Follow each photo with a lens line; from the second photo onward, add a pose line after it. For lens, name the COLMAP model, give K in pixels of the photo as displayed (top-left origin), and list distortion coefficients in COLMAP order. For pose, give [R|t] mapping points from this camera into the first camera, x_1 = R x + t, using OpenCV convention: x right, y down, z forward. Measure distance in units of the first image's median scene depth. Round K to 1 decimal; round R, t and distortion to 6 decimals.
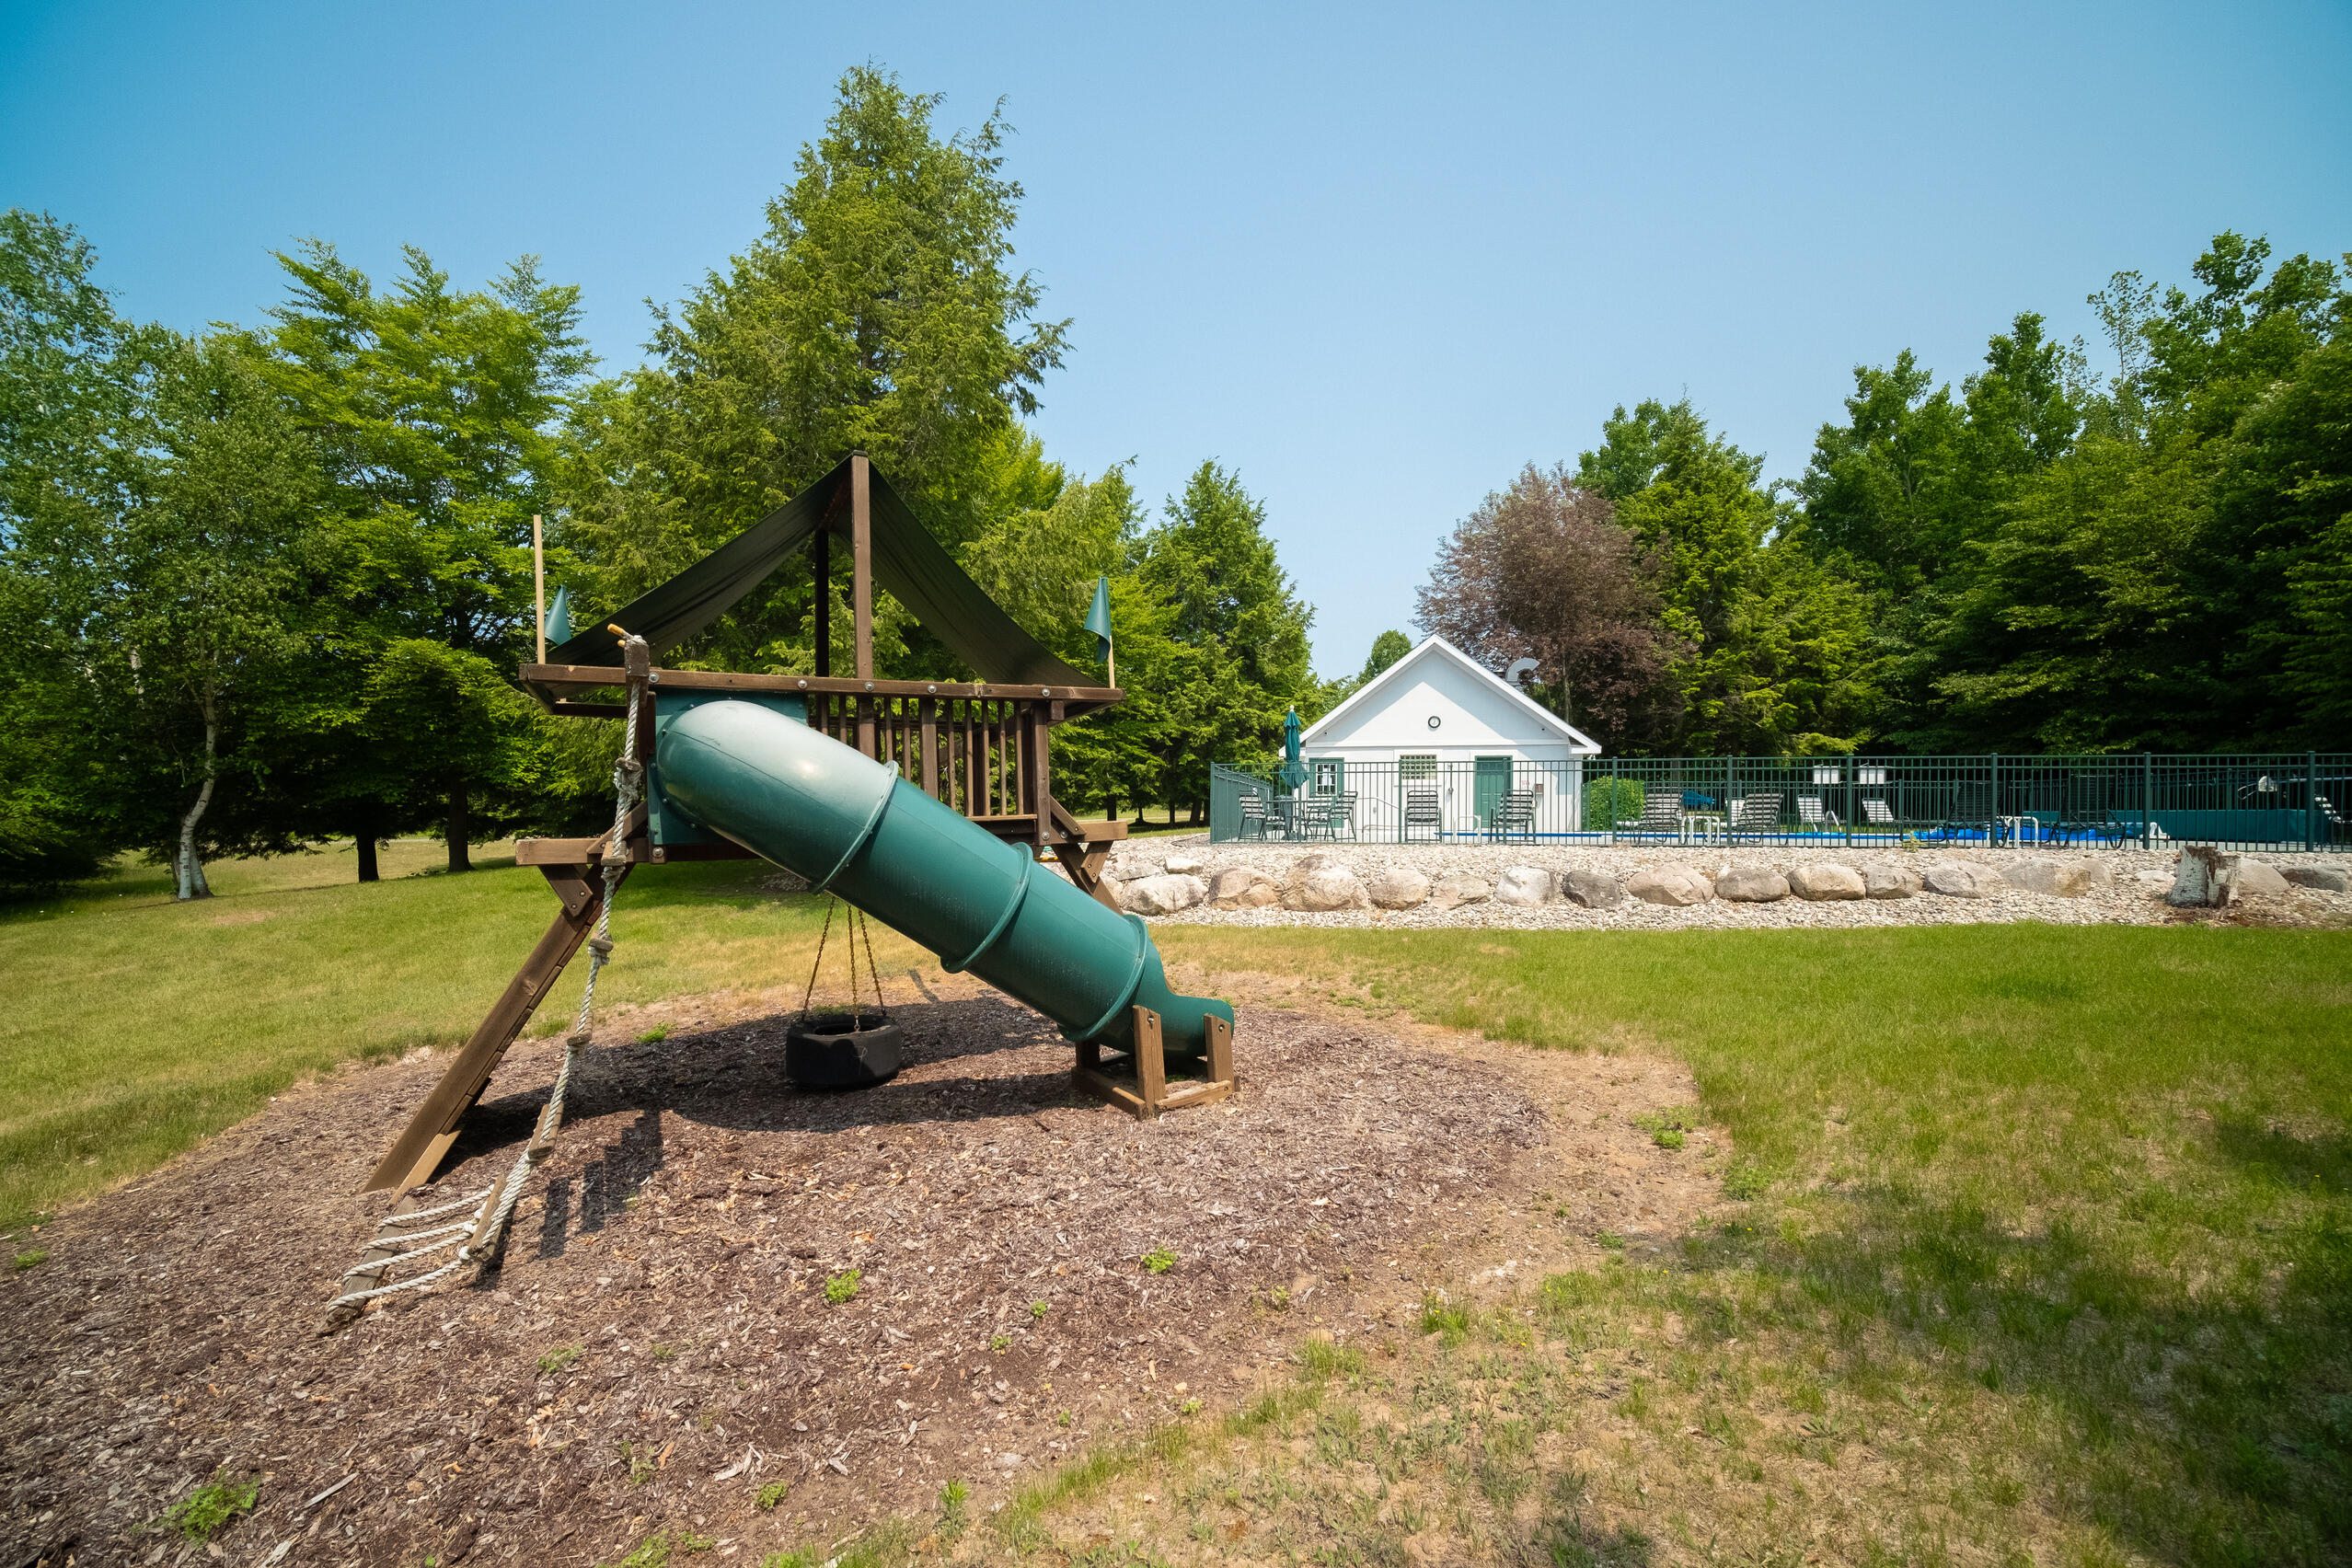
lens RADIAL K [[940.6, 0, 1170.3], [0, 940.6, 811.9], [0, 0, 1]] dist [0.000042, -0.000049]
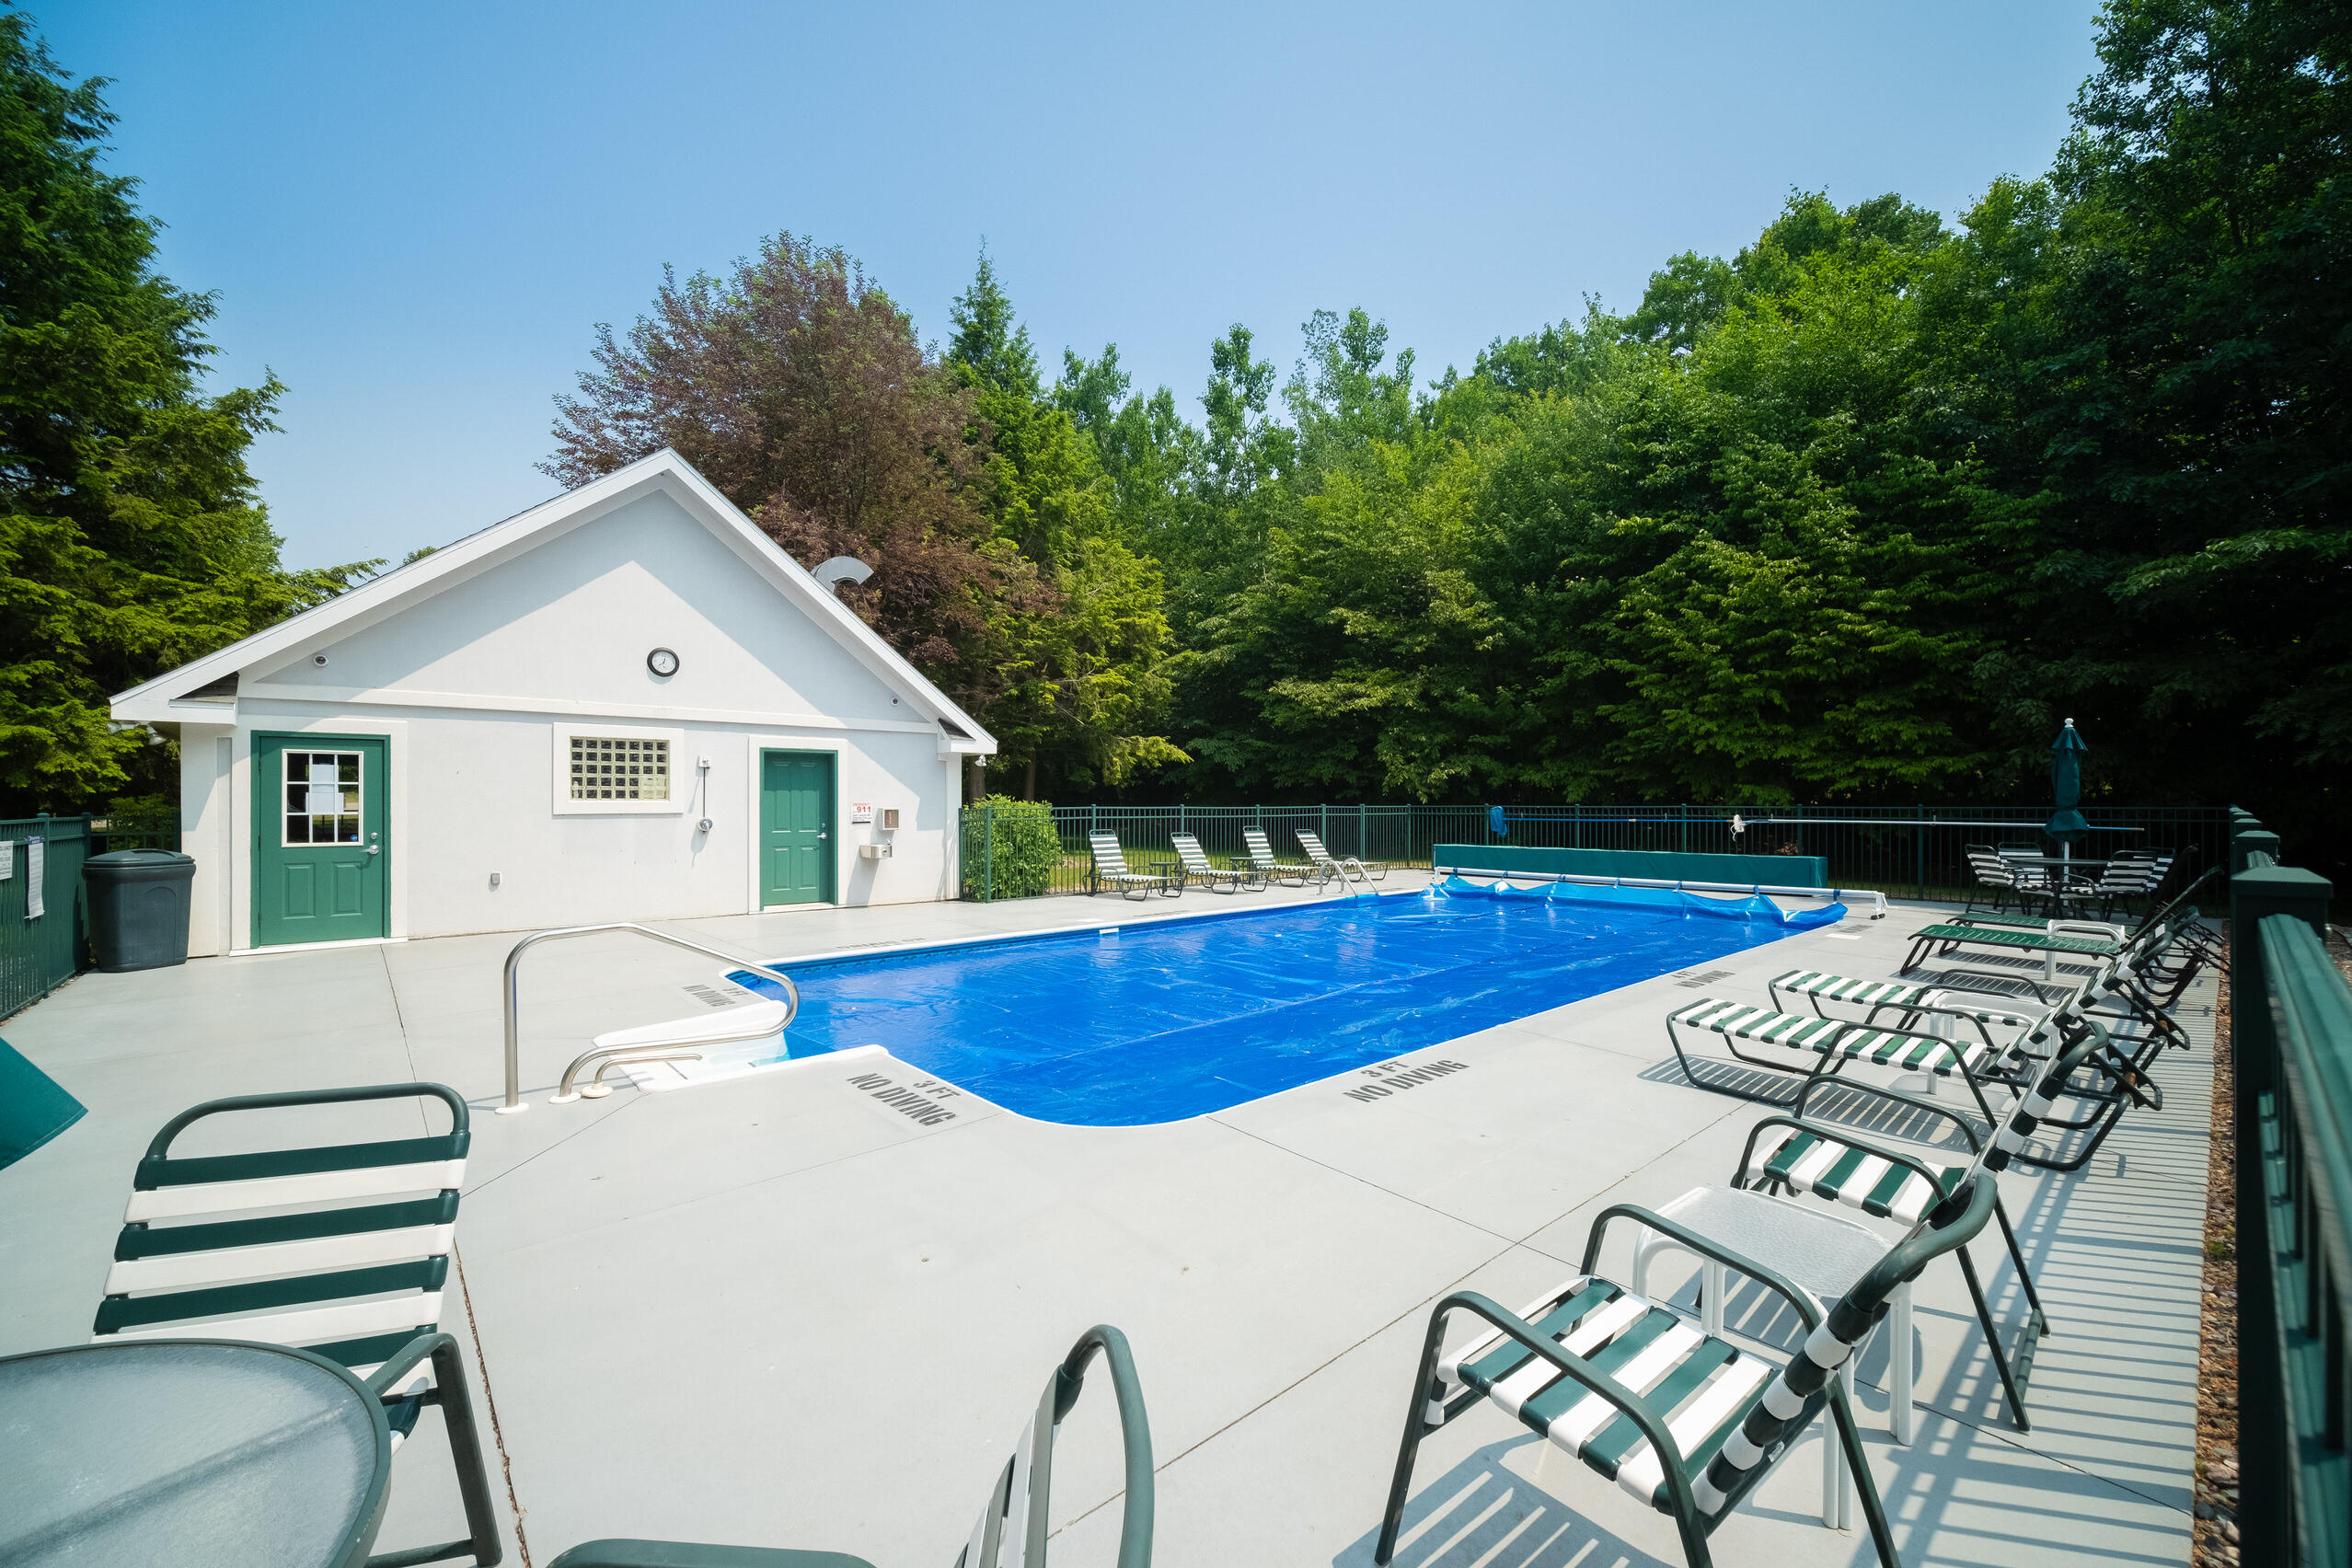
lens RADIAL K [[940.6, 0, 1170.3], [0, 940.6, 811.9], [0, 0, 1]] dist [0.000042, -0.000049]
pose [[0.618013, -0.008788, 0.786119, 0.089566], [0.002564, 0.999955, 0.009164, -0.031735], [-0.786164, -0.003648, 0.618007, 0.560614]]
